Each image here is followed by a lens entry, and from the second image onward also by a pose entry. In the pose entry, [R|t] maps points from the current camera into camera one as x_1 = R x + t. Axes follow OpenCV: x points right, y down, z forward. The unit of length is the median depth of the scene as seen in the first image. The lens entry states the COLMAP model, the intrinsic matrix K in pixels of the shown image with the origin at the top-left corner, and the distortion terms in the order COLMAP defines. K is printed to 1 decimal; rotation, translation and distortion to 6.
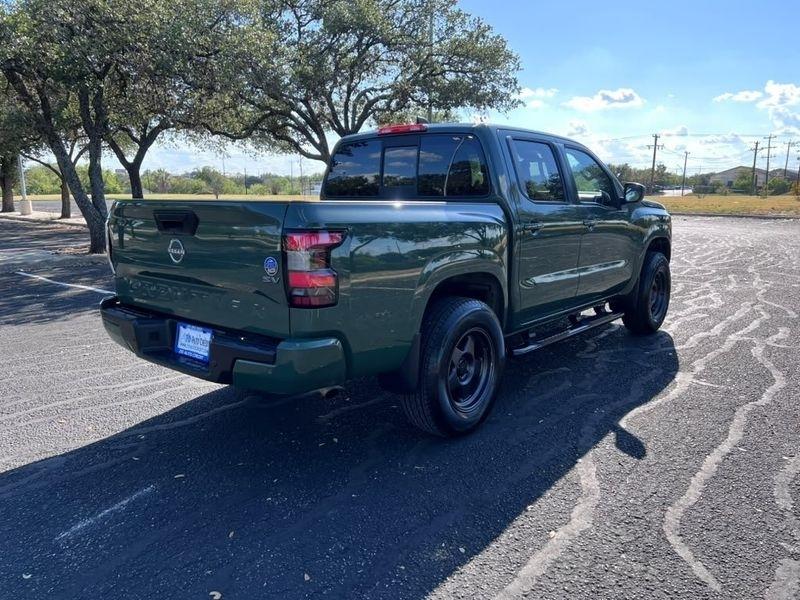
lens RADIAL K [[599.8, 0, 403.9], [0, 599.8, 302.9], [0, 0, 1]] dist [0.031048, -0.027359]
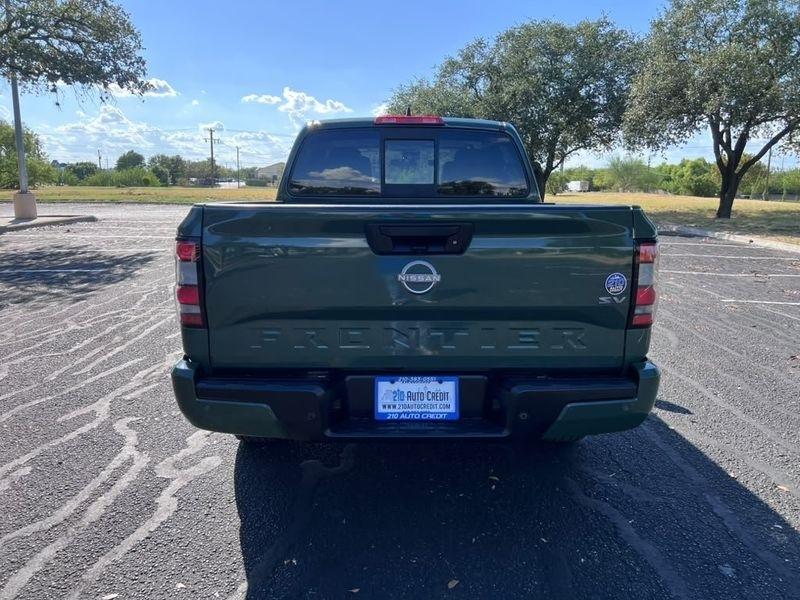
lens RADIAL K [[599.8, 0, 399.9], [0, 599.8, 296.3], [0, 0, 1]] dist [0.031048, -0.027359]
pose [[0.761979, -0.110999, 0.638018, -0.142697], [0.109100, 0.993123, 0.042480, -0.016160], [-0.638346, 0.037239, 0.768848, 0.077824]]
